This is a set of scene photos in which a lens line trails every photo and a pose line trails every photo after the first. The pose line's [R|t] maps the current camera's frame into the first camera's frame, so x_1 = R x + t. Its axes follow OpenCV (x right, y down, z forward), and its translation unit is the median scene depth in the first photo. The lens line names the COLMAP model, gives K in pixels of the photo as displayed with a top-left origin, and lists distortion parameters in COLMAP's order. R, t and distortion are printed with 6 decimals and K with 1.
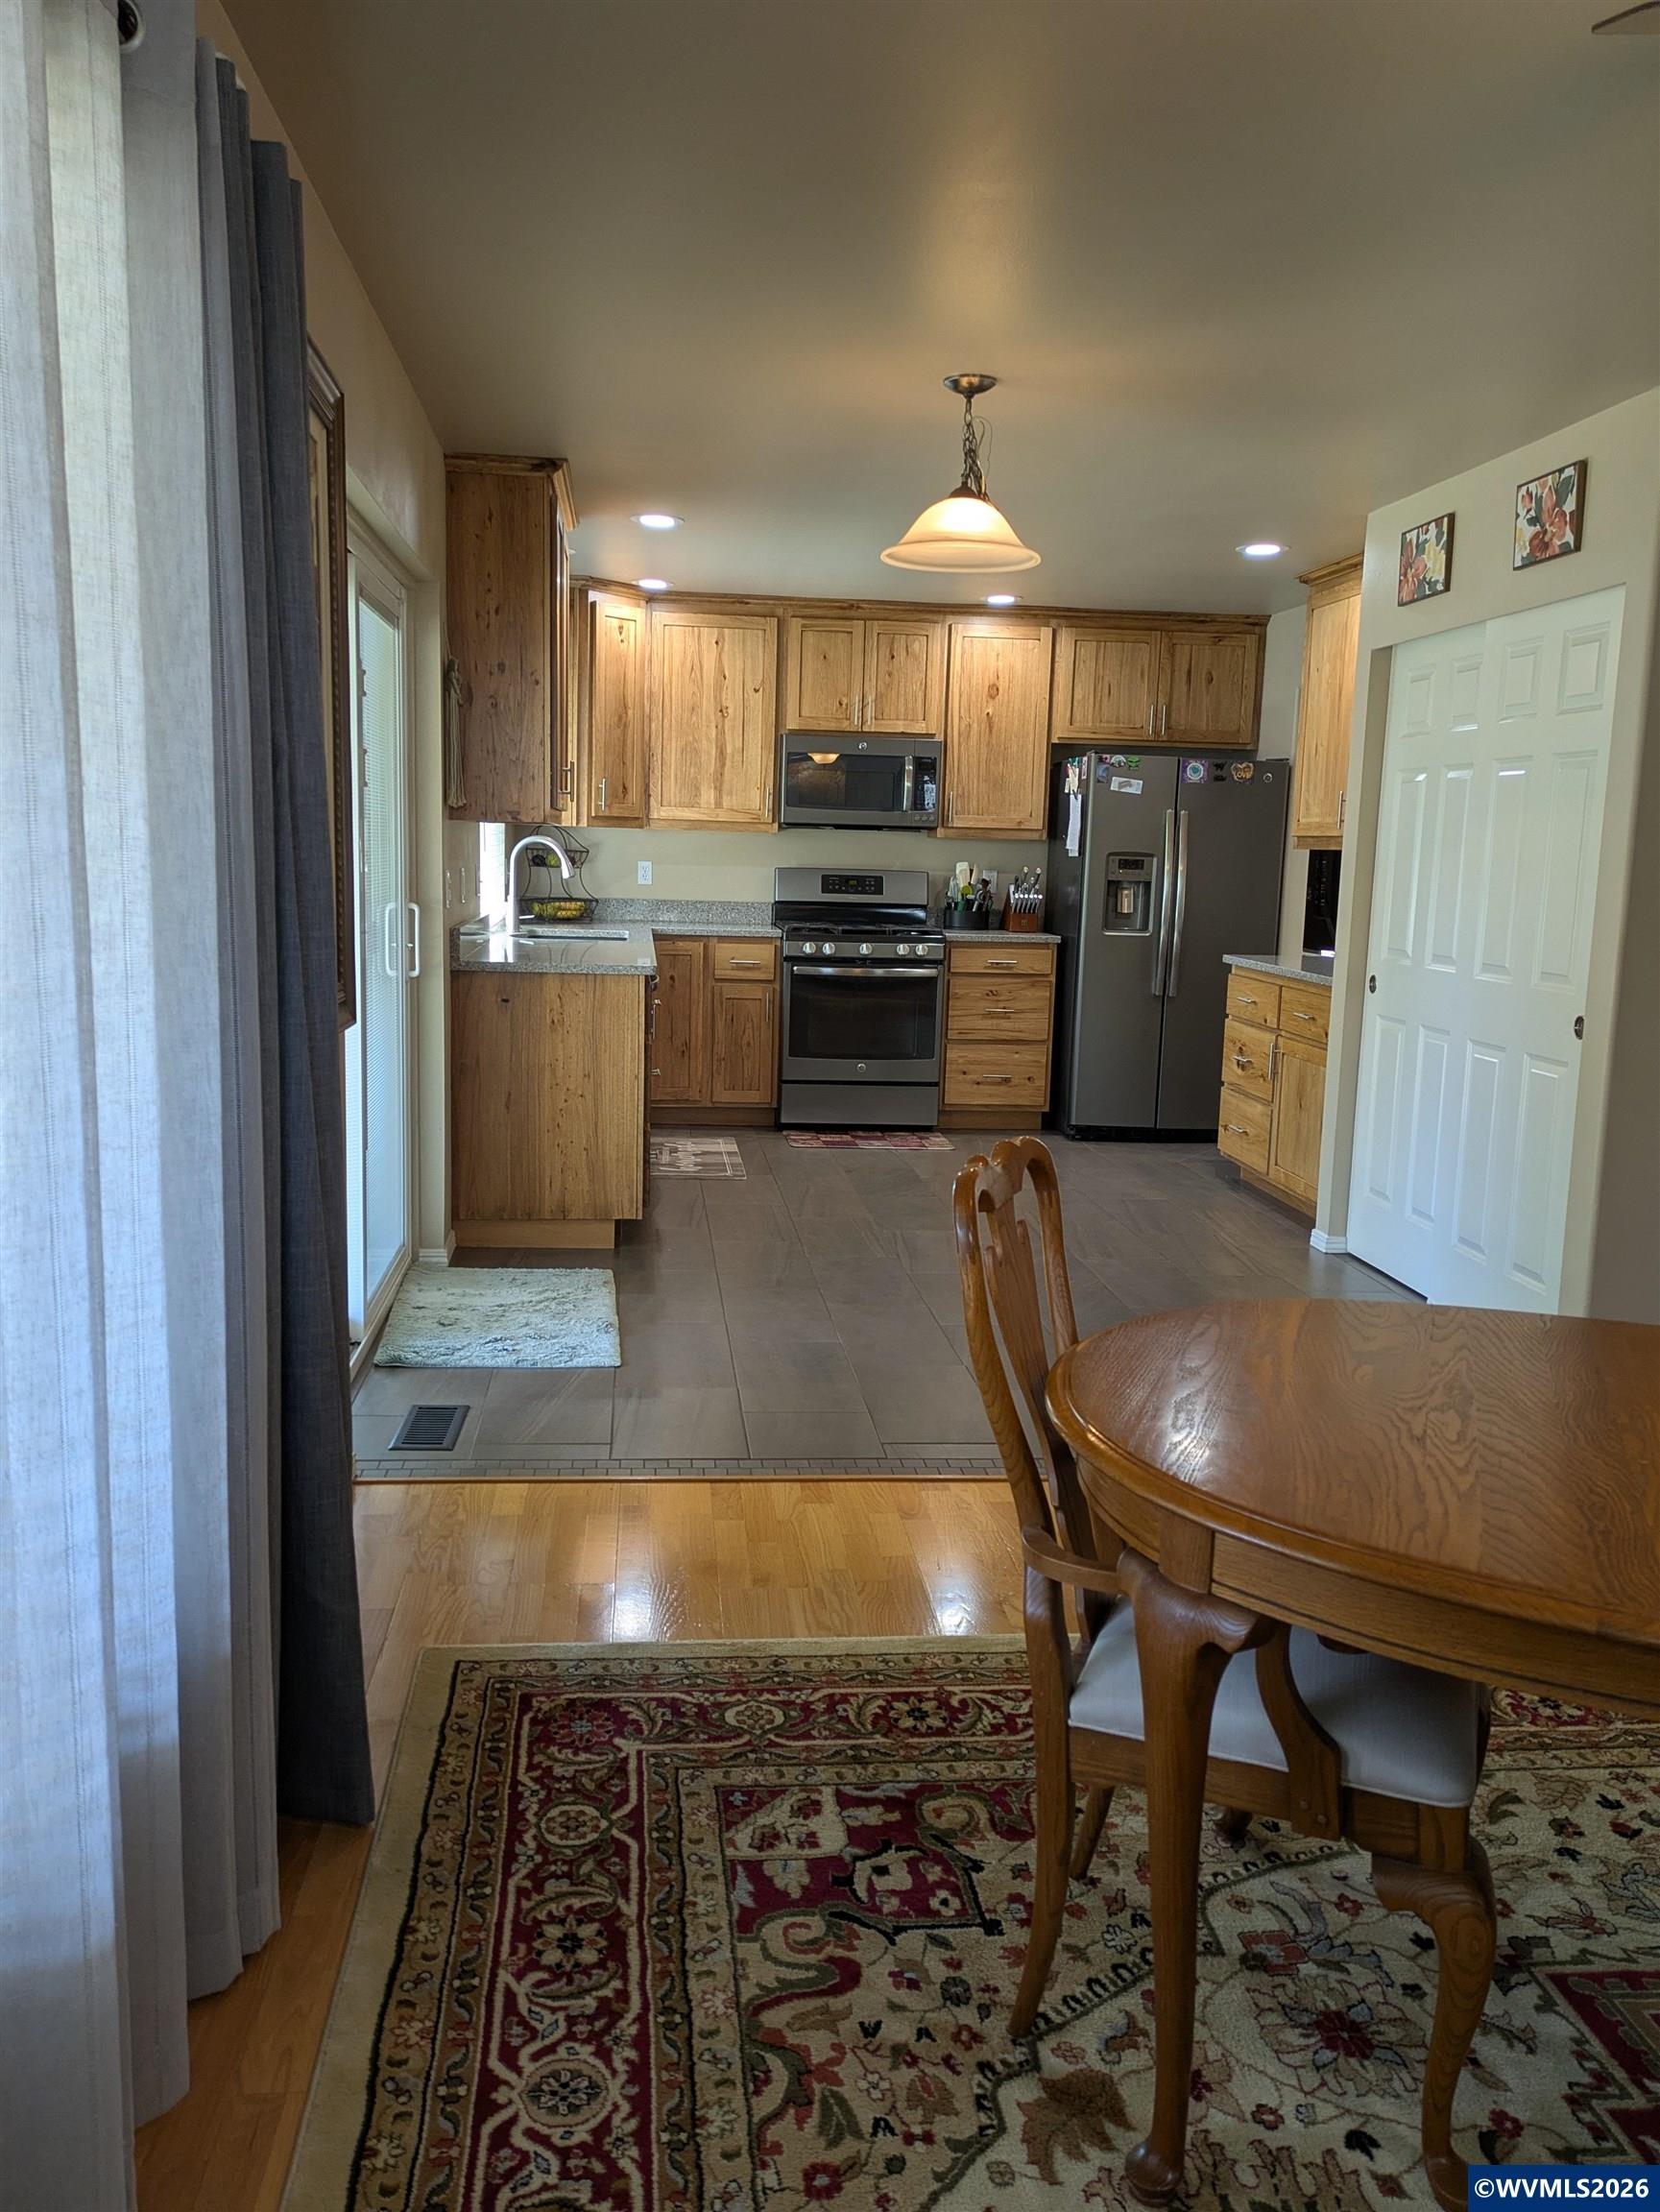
lens RADIAL K [[1763.1, 0, 809.2], [0, 1763.1, 1103.8], [0, 0, 1]] dist [0.075544, -0.086101]
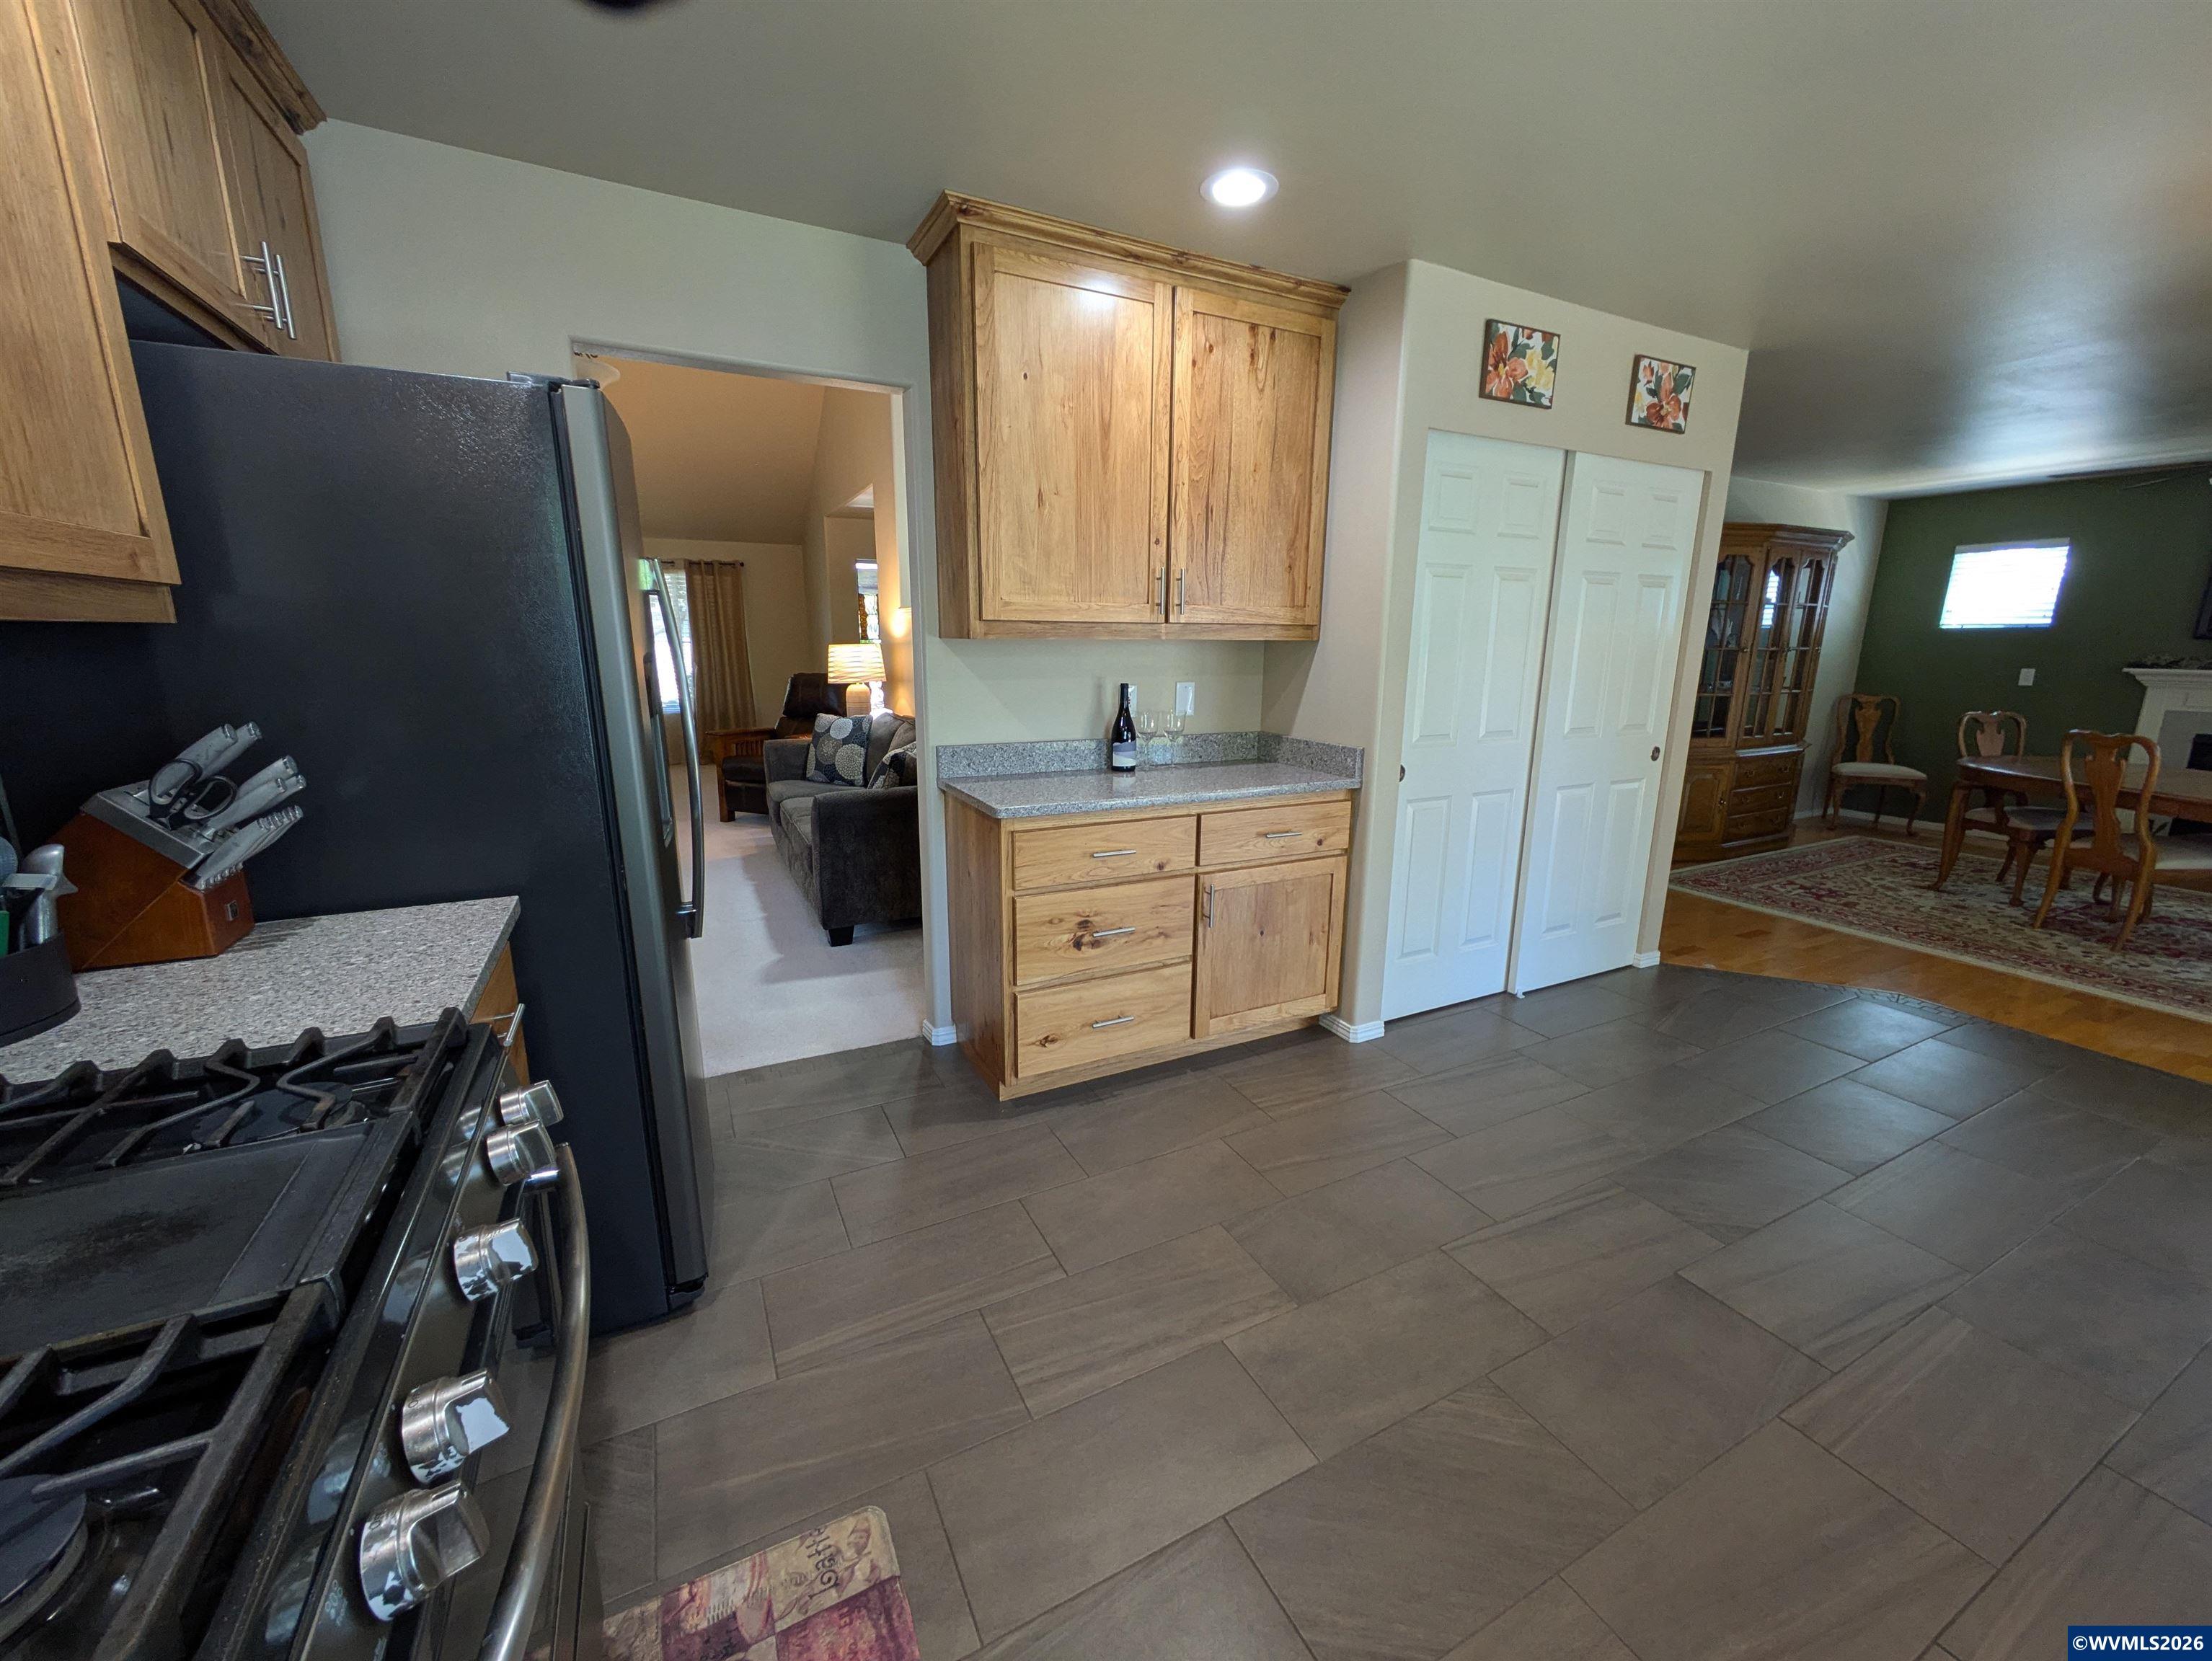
lens RADIAL K [[871.1, 0, 1114.3], [0, 871.1, 830.7], [0, 0, 1]] dist [-0.002593, 0.001989]
pose [[-0.368648, -0.235245, 0.899310, -0.086837], [0.117864, 0.947811, 0.296247, -0.211957], [-0.922067, 0.215207, -0.321682, 1.361660]]
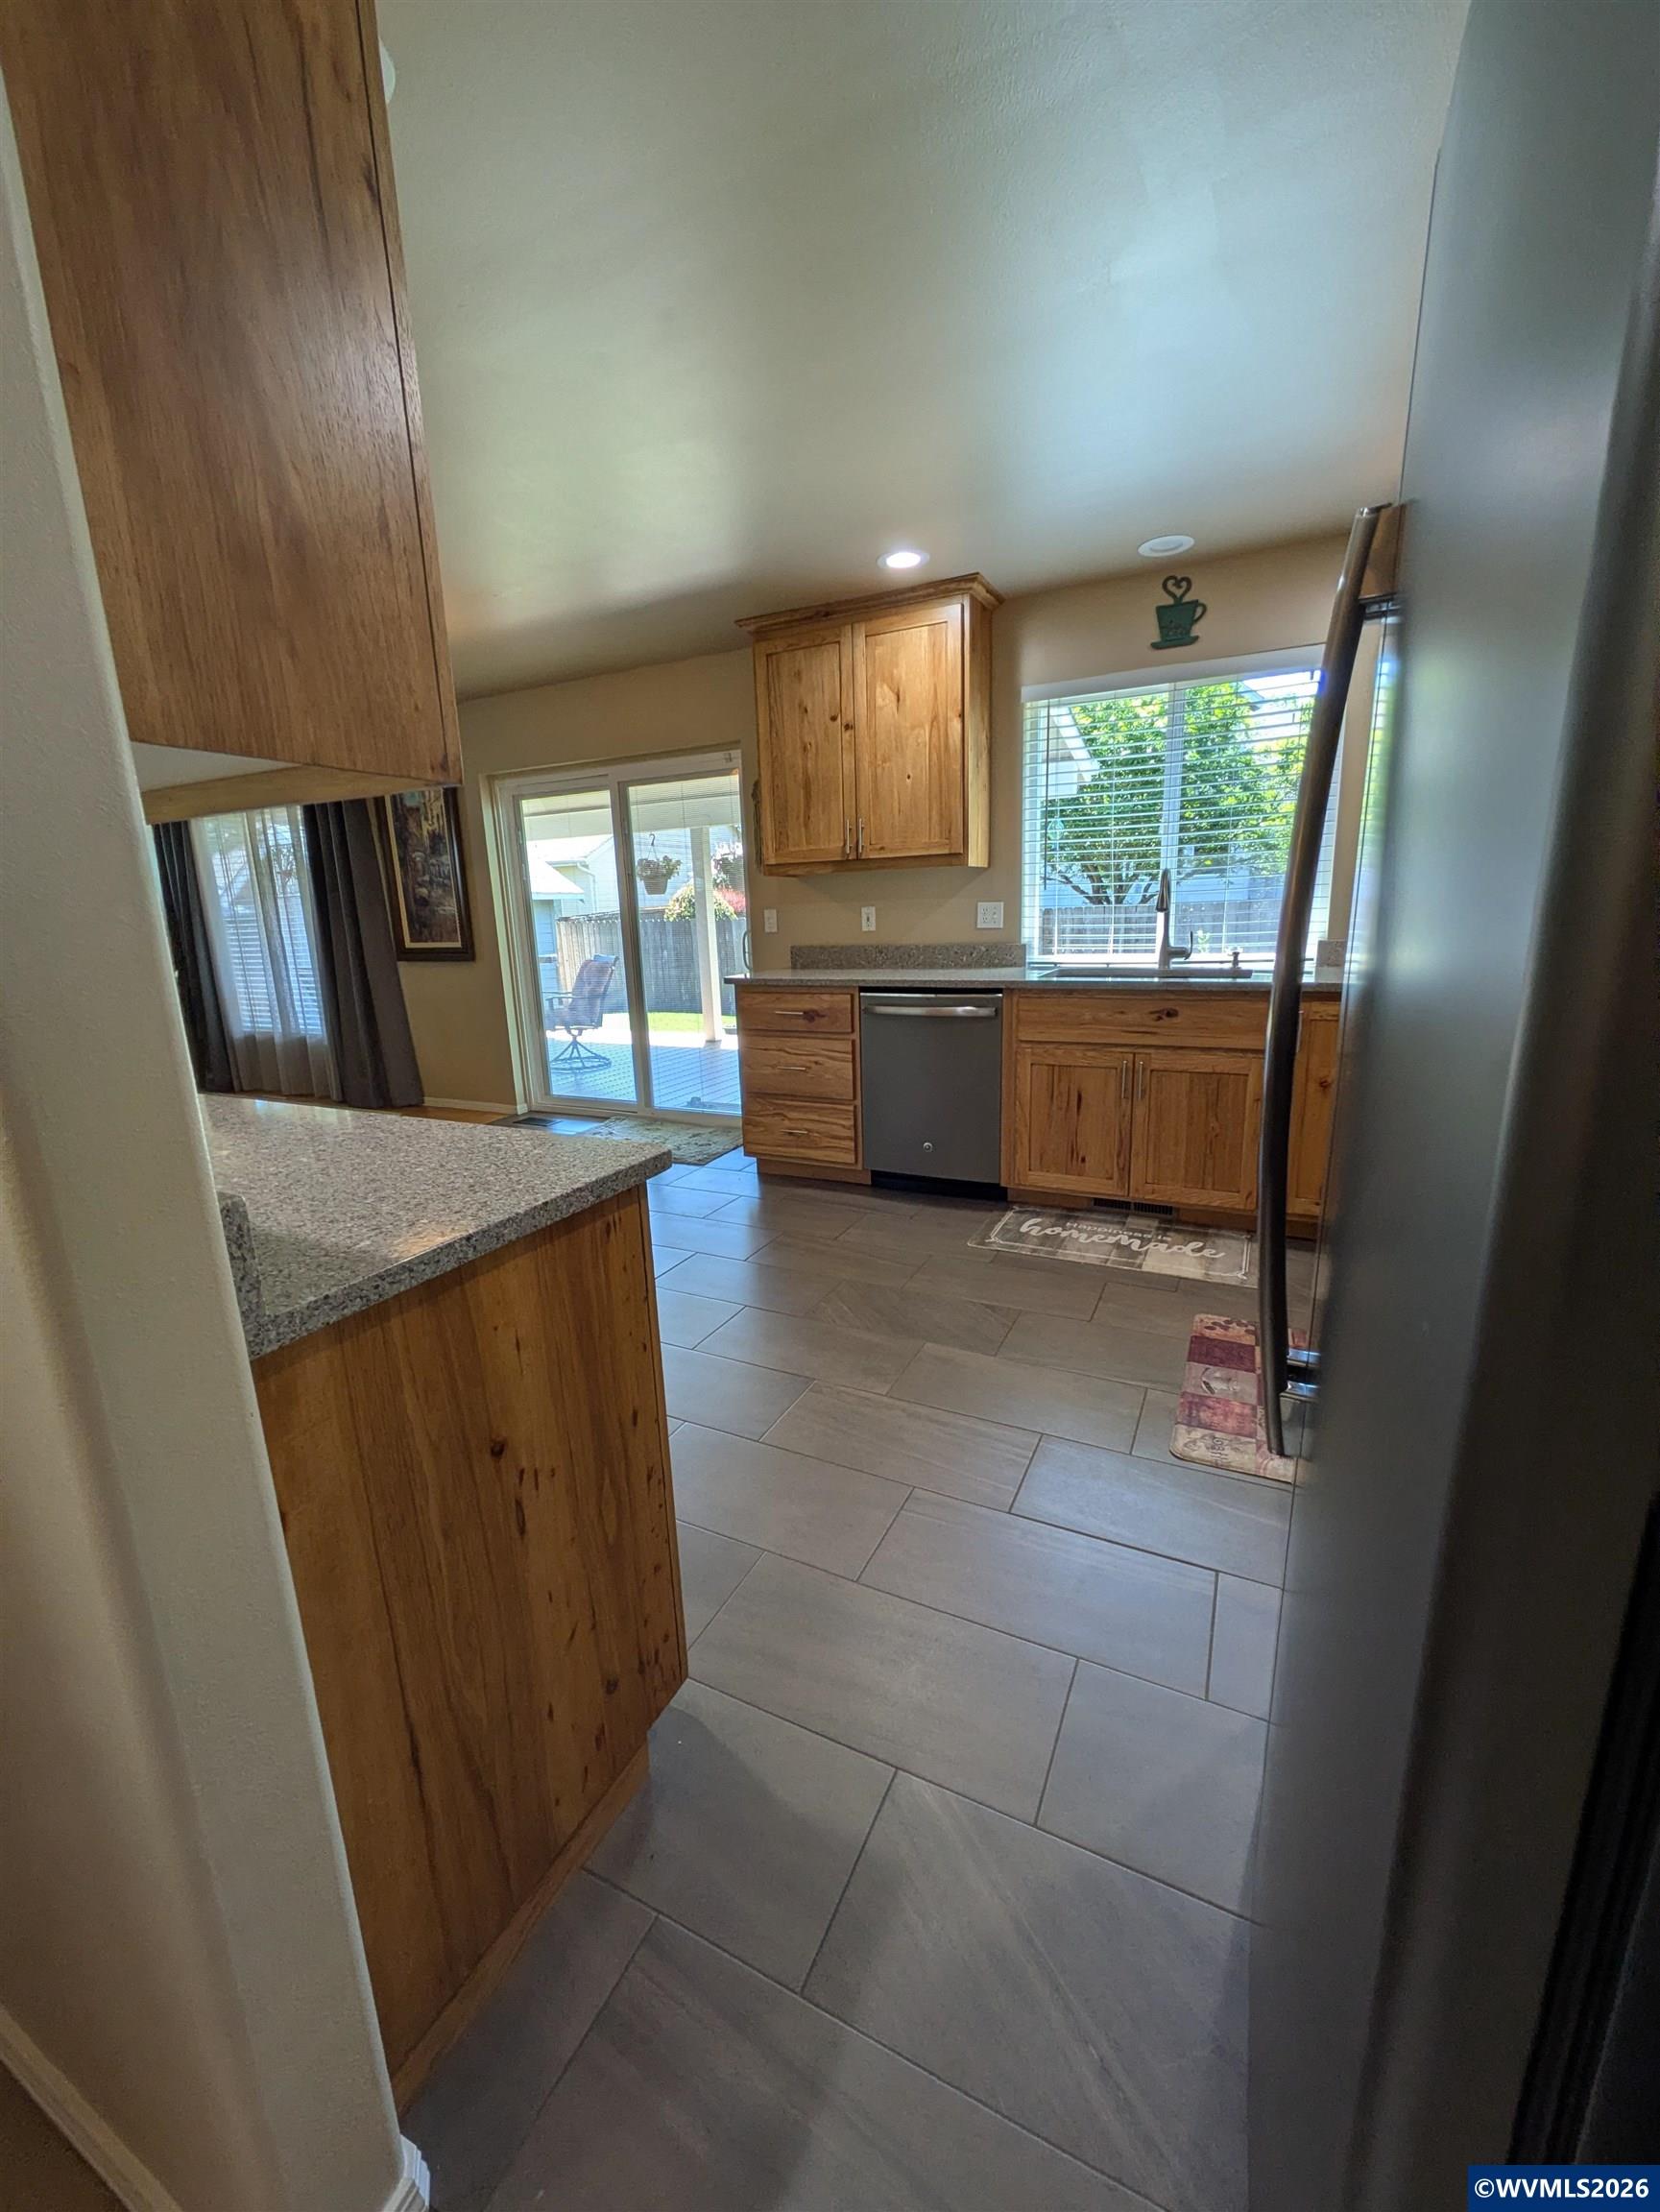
lens RADIAL K [[871.2, 0, 836.7], [0, 871.2, 1101.0], [0, 0, 1]] dist [-0.002593, 0.001989]
pose [[-0.528106, 0.174586, -0.831038, 0.446828], [-0.106762, 0.957222, 0.268939, -0.175974], [0.842440, 0.230752, -0.486876, 1.409194]]
